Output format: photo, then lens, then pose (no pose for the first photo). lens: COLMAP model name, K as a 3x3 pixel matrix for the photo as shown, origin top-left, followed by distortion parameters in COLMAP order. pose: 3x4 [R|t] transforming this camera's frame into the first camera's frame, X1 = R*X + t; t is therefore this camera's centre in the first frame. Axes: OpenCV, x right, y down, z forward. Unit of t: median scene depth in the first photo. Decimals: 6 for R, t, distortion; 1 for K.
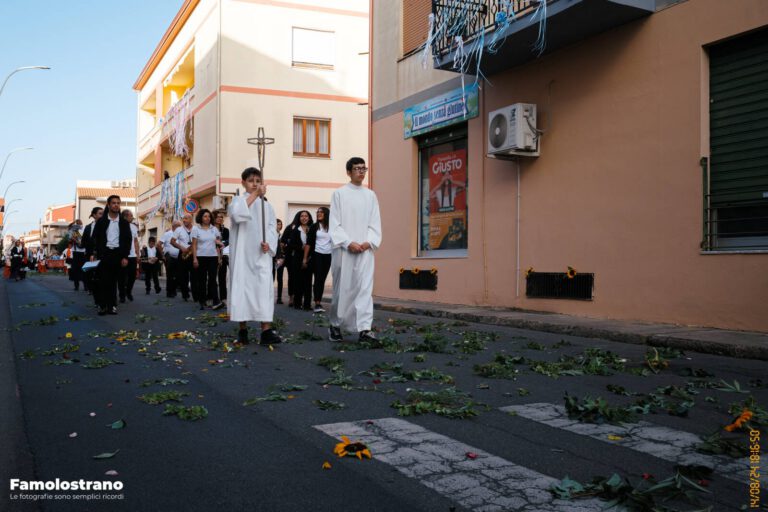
lens RADIAL K [[693.0, 0, 318.0], [0, 693.0, 257.8], [0, 0, 1]] dist [-0.026431, 0.022120]
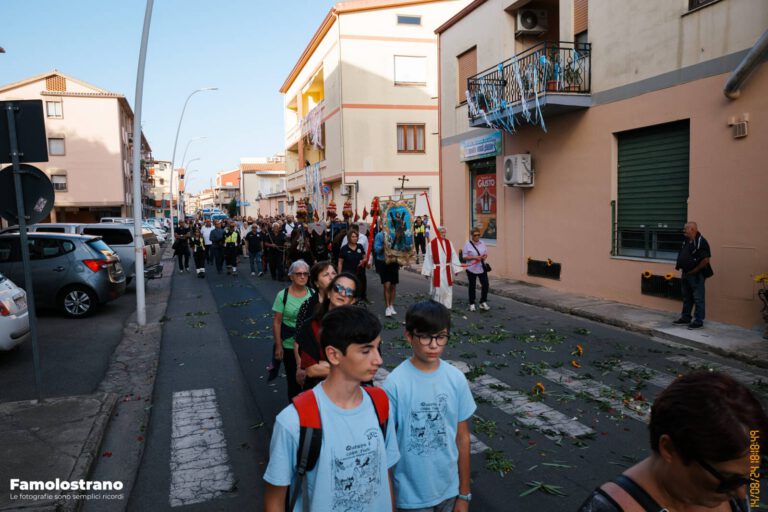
lens RADIAL K [[566.6, 0, 395.3], [0, 566.6, 260.3], [0, 0, 1]] dist [-0.041258, 0.059325]
pose [[0.996969, -0.022321, -0.074528, 0.080235], [0.029279, 0.995179, 0.093606, -0.089868], [0.072080, -0.095505, 0.992816, -0.259082]]
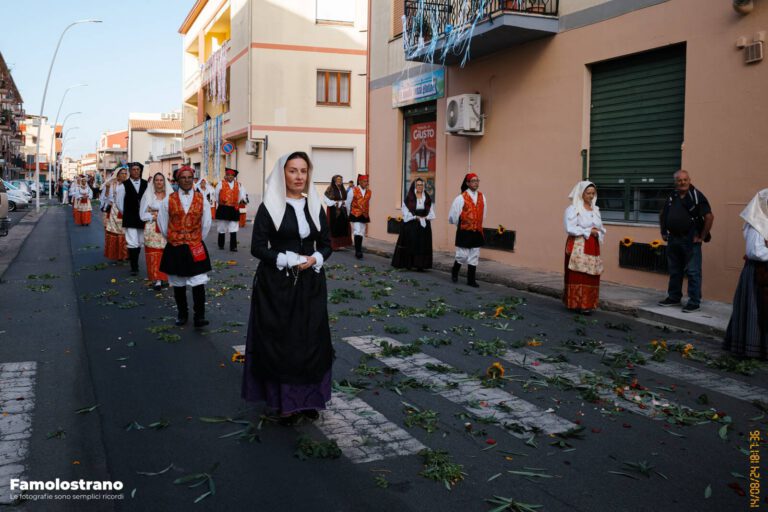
lens RADIAL K [[669.6, 0, 335.8], [0, 669.6, 221.4], [0, 0, 1]] dist [-0.041374, 0.057386]
pose [[0.999228, 0.007588, -0.038538, 0.081788], [-0.005293, 0.998225, 0.059316, -0.050218], [0.038920, -0.059066, 0.997495, -0.191190]]
